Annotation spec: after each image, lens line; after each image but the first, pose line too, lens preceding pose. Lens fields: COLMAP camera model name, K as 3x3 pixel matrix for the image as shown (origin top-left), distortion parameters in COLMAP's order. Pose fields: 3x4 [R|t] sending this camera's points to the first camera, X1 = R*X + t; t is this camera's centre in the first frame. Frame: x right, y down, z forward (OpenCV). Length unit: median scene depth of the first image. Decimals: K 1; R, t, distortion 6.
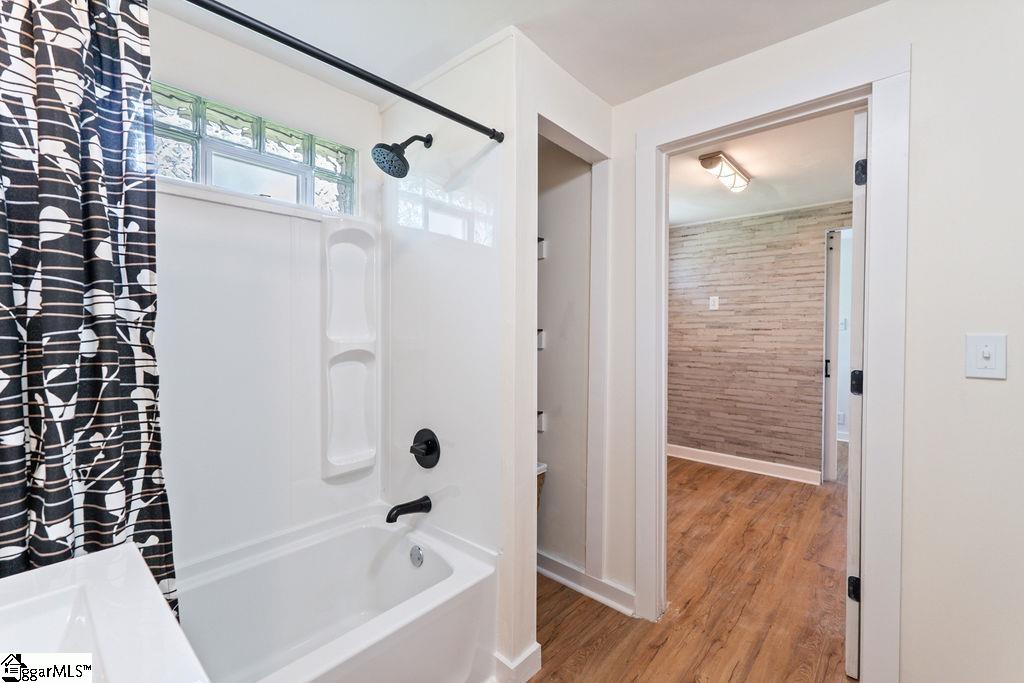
lens RADIAL K [[452.5, 0, 510.5], [0, 452.5, 335.4], [0, 0, 1]] dist [0.004151, 0.000415]
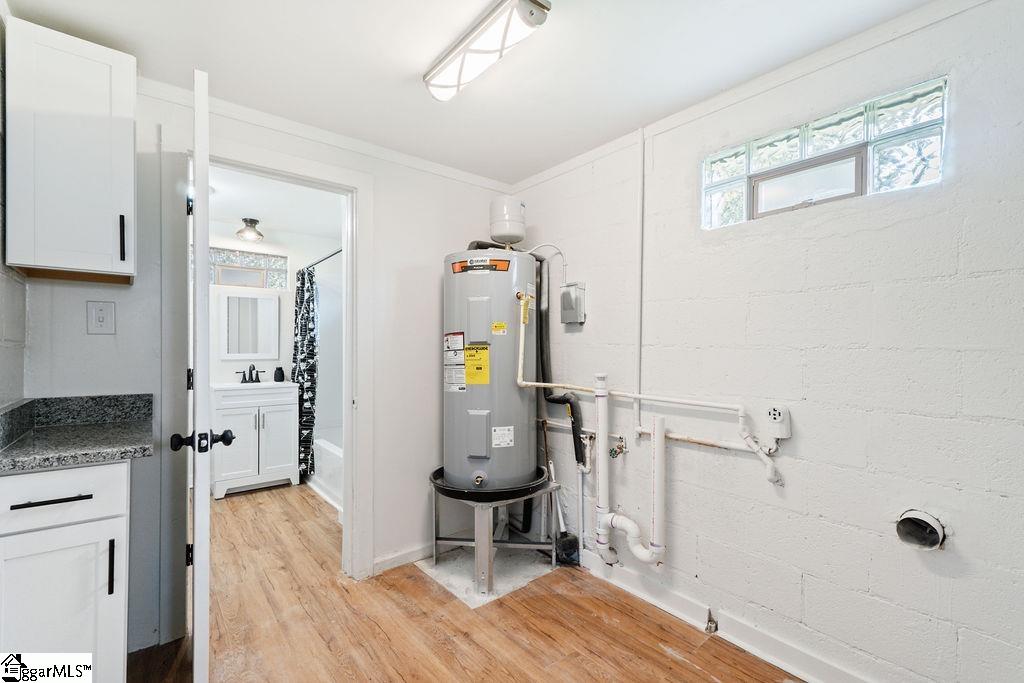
lens RADIAL K [[452.5, 0, 510.8], [0, 452.5, 344.8], [0, 0, 1]] dist [0.004151, 0.000415]
pose [[-0.170210, 0.000450, -0.985408, 1.484994], [-0.017500, 0.999841, 0.003479, -0.006655], [0.985252, 0.017836, -0.170175, 1.666599]]
